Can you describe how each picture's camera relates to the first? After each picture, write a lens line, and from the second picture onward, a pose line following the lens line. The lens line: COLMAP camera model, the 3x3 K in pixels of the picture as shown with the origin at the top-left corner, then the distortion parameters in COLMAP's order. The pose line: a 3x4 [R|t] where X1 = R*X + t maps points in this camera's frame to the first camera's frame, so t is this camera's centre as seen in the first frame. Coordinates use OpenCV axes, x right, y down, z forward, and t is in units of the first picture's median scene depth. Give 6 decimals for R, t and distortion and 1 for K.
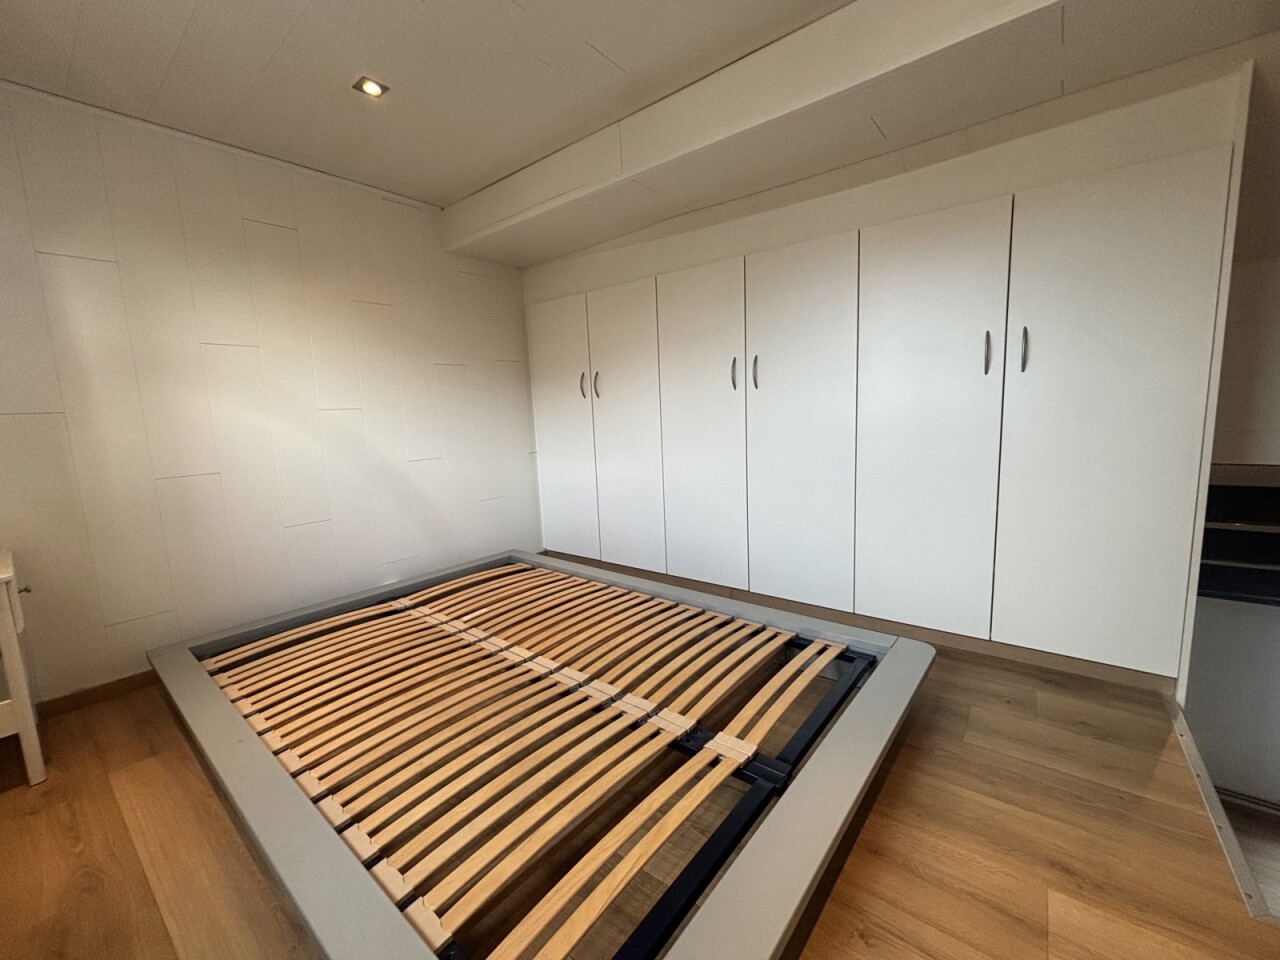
lens RADIAL K [[516.5, 0, 641.6], [0, 516.5, 481.7], [0, 0, 1]] dist [0.018203, -0.000006]
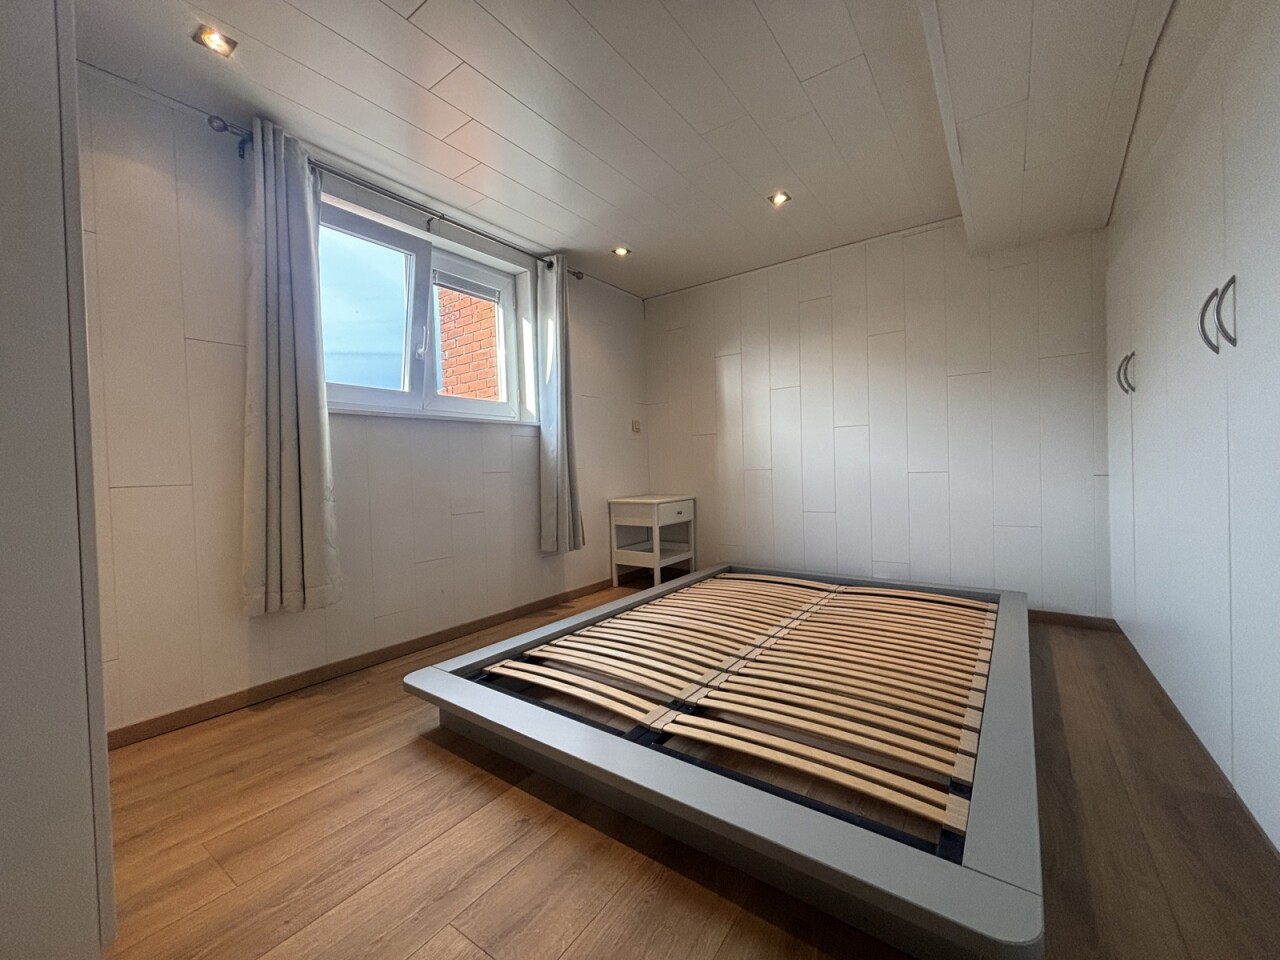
lens RADIAL K [[516.5, 0, 634.2], [0, 516.5, 478.0], [0, 0, 1]] dist [0.018203, -0.000006]
pose [[0.043801, 0.059350, -0.997276, 0.733506], [-0.112213, 0.992209, 0.054120, -0.027833], [0.992718, 0.109537, 0.050120, 0.494424]]
